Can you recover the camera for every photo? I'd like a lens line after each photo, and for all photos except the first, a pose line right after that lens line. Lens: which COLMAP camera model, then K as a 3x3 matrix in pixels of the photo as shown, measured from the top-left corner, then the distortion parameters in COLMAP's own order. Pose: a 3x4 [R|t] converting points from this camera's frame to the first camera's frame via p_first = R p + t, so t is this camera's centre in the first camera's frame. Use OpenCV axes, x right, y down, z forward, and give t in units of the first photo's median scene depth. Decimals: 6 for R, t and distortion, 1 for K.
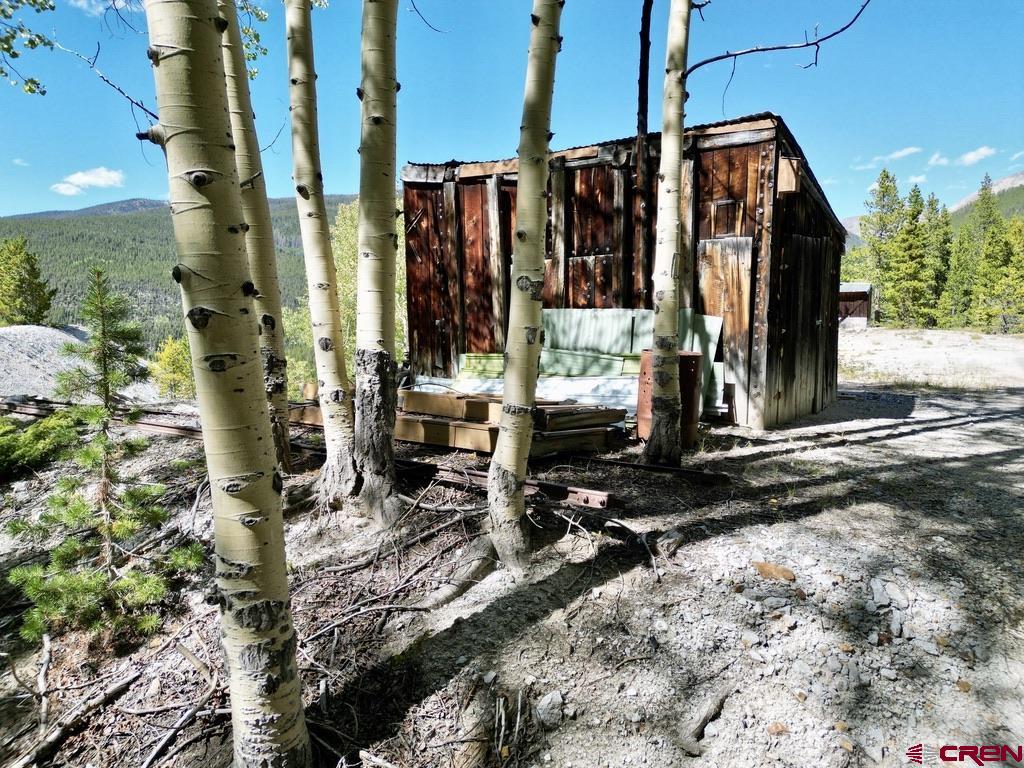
lens RADIAL K [[718.4, 0, 509.0], [0, 718.4, 385.4], [0, 0, 1]] dist [0.059191, -0.041614]
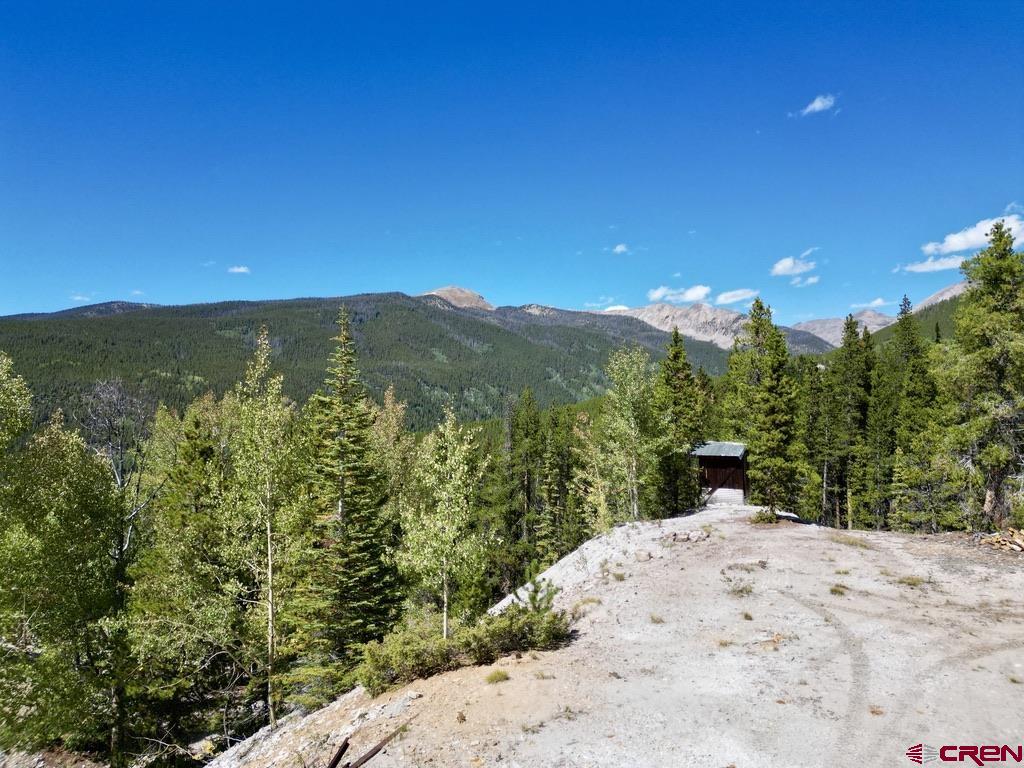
lens RADIAL K [[718.4, 0, 509.6], [0, 718.4, 380.0], [0, 0, 1]] dist [0.059191, -0.041614]
pose [[0.999510, -0.002510, 0.031206, 0.171753], [0.006943, 0.989728, -0.142791, -0.076400], [-0.030527, 0.142938, 0.989261, 0.188144]]
